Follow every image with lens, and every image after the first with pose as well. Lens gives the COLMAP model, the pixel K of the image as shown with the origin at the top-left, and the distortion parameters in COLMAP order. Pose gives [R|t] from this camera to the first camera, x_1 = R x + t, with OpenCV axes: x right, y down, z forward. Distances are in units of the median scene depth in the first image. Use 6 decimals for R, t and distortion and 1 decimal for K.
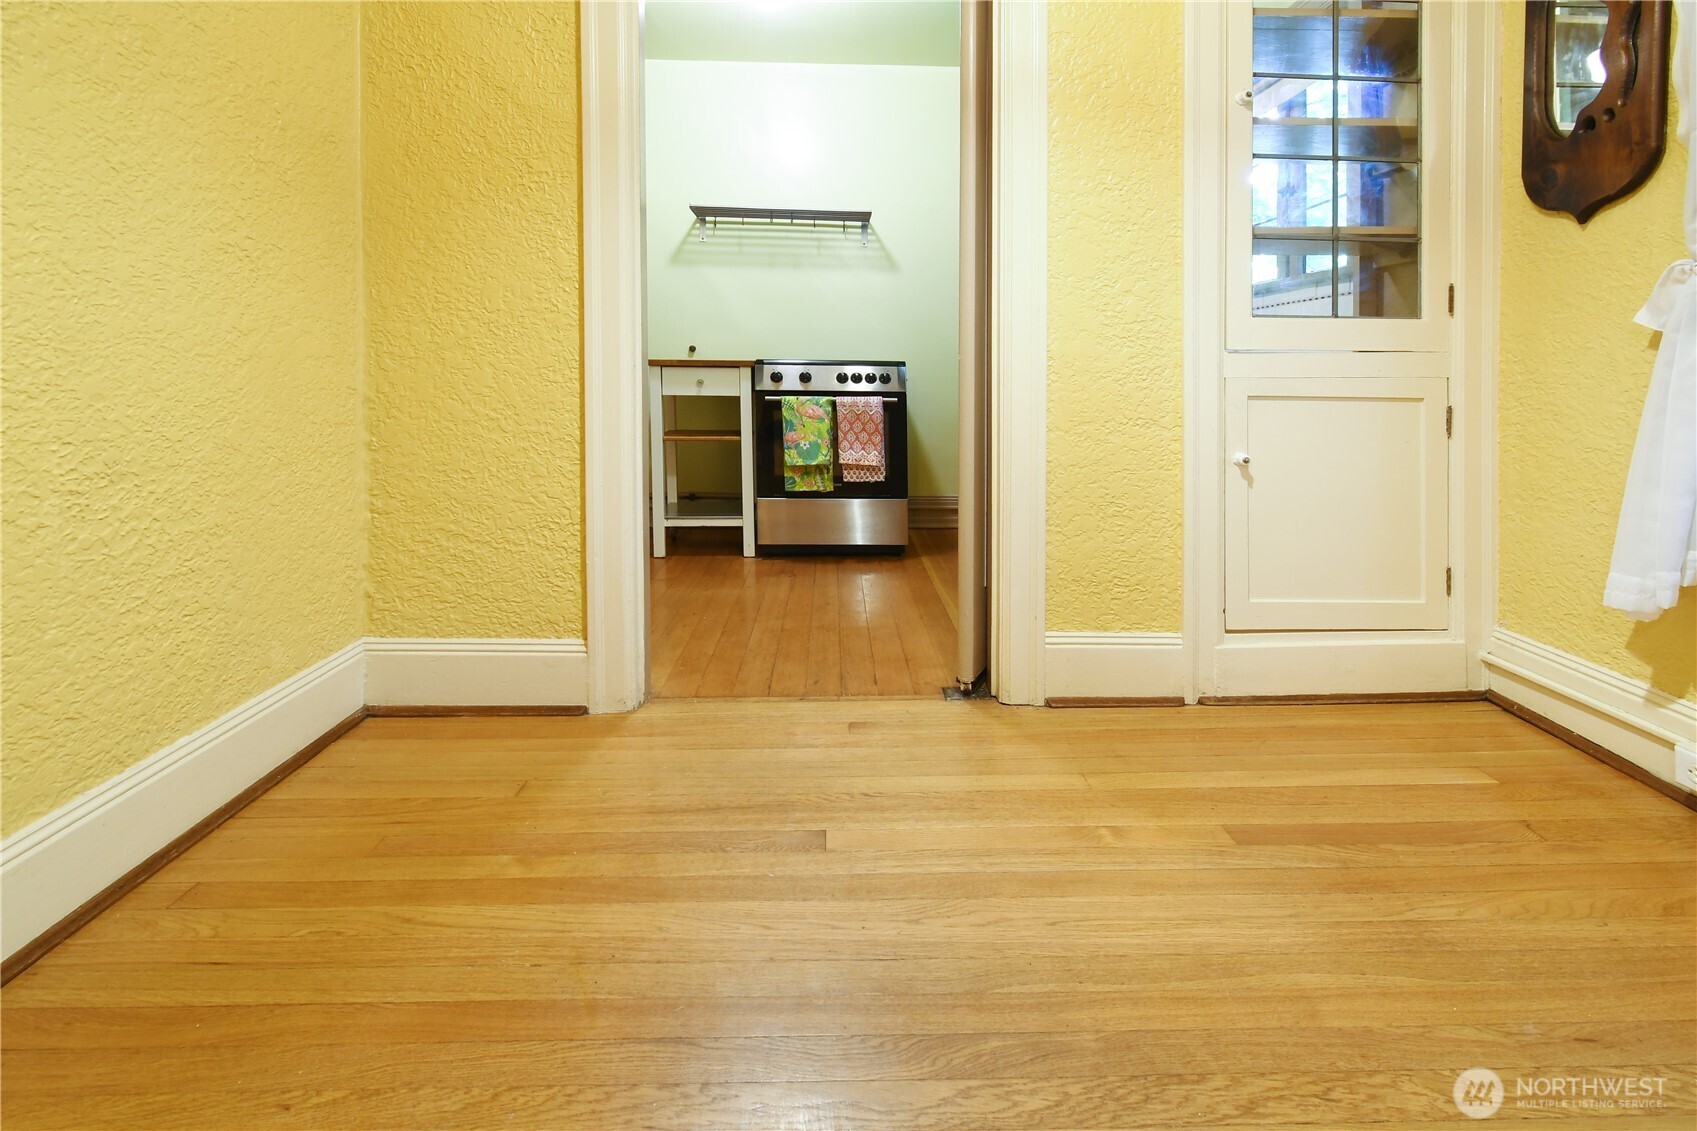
lens RADIAL K [[713.4, 0, 878.8], [0, 713.4, 346.0], [0, 0, 1]] dist [-0.001959, -0.001069]
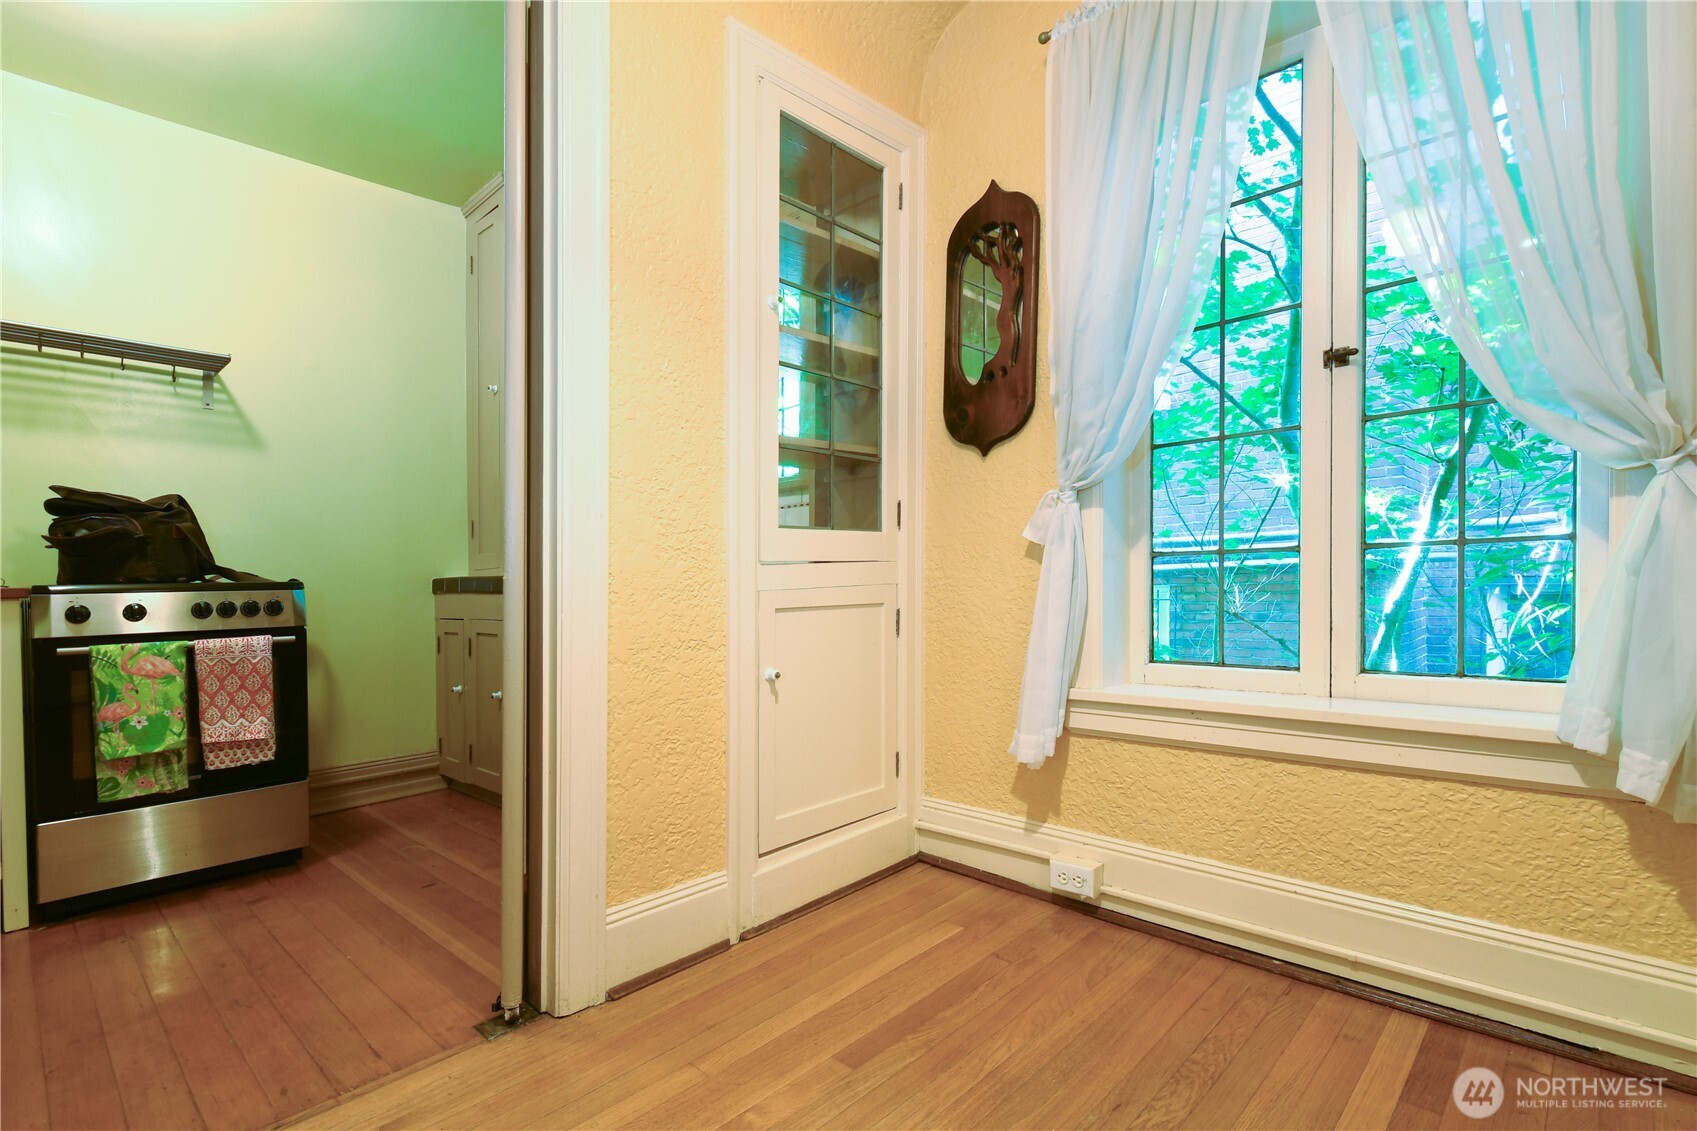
lens RADIAL K [[818.1, 0, 843.7], [0, 818.1, 555.0], [0, 0, 1]] dist [0.000068, -0.003029]
pose [[0.756868, -0.005133, 0.653548, -0.100724], [0.005734, 0.999983, 0.001213, -0.002851], [-0.653543, 0.002829, 0.756884, 0.067202]]
